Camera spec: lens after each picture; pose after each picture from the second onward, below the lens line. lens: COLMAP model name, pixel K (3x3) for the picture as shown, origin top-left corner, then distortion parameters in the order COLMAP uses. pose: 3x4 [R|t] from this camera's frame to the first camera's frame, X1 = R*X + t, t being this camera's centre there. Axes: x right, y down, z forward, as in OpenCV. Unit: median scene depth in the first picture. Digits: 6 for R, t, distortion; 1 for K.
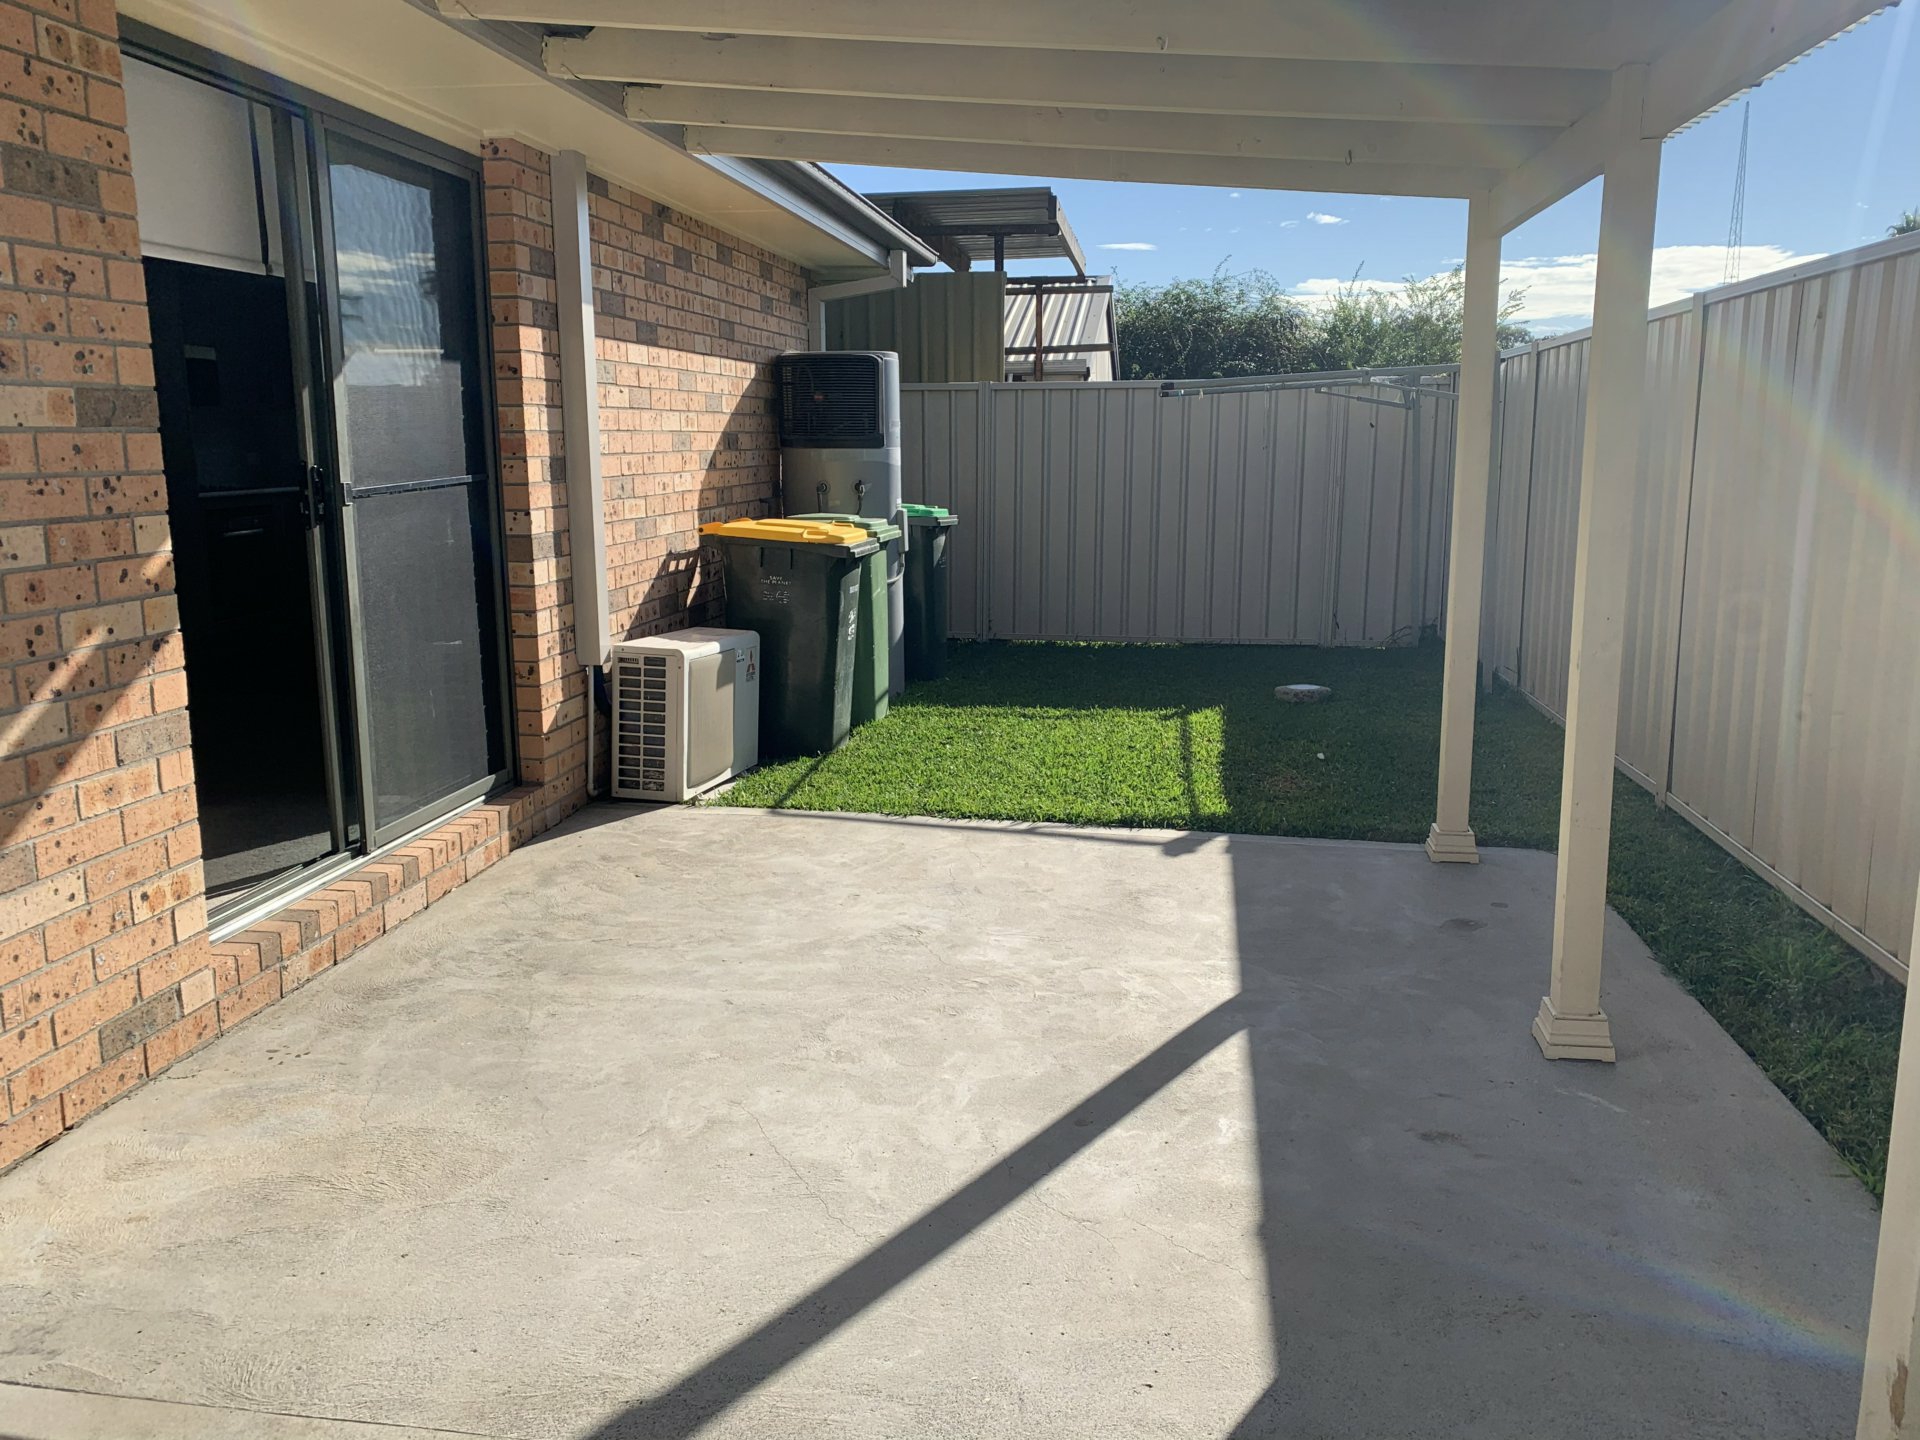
lens RADIAL K [[1467.9, 0, 959.8], [0, 1467.9, 717.8], [0, 0, 1]] dist [0.027903, -0.018155]
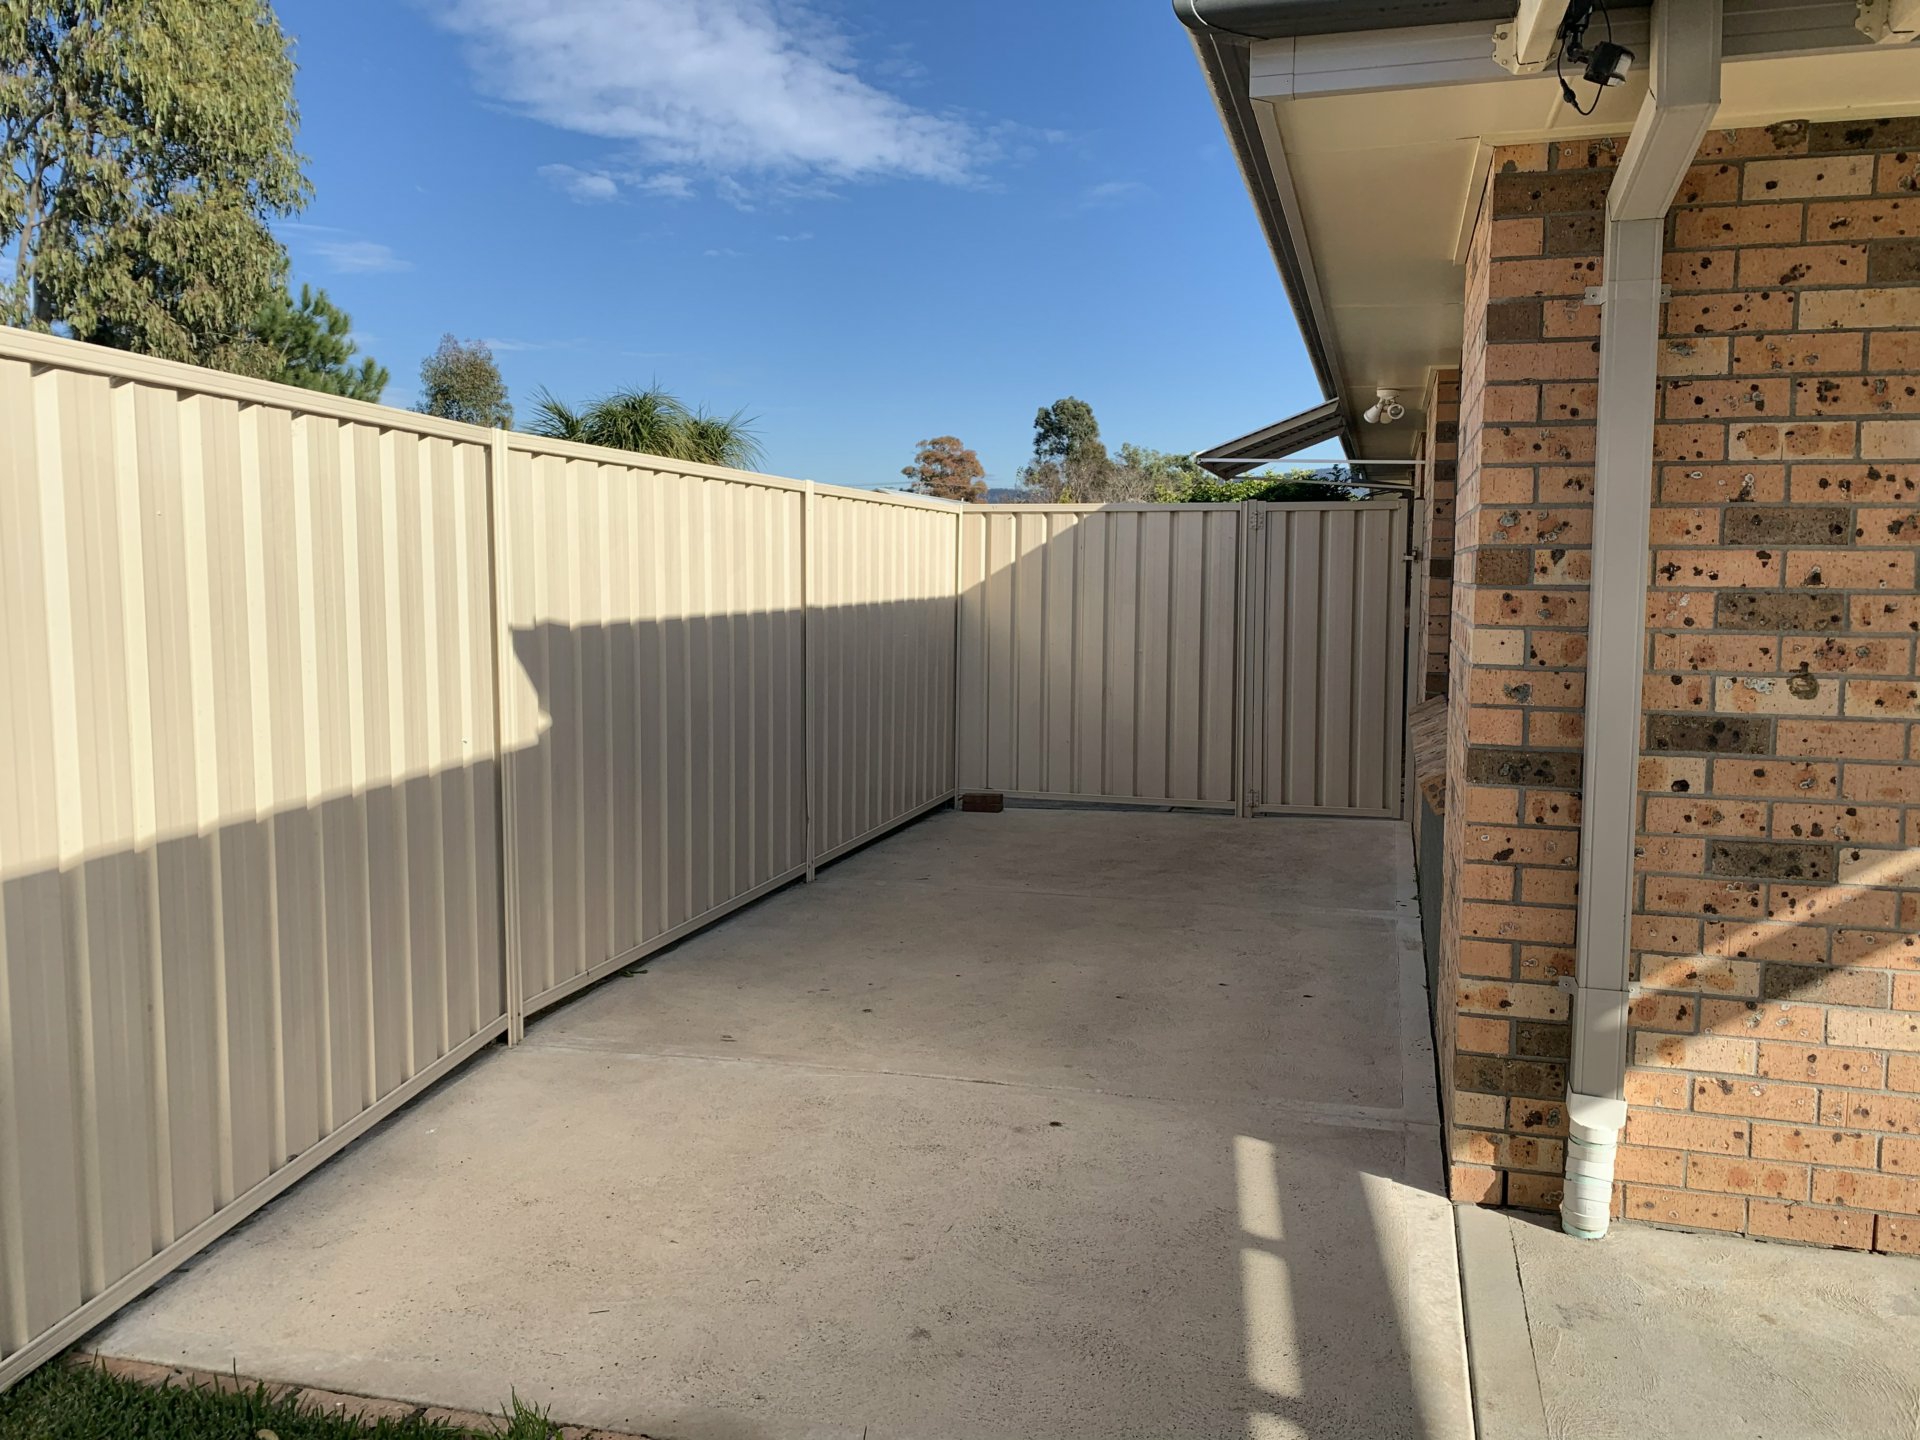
lens RADIAL K [[1467.9, 0, 962.3], [0, 1467.9, 716.1], [0, 0, 1]] dist [0.027903, -0.018155]
pose [[-0.133665, 0.093597, -0.986597, 0.500494], [-0.194356, 0.973722, 0.118707, -0.092502], [0.971782, 0.207618, -0.111961, 0.428415]]
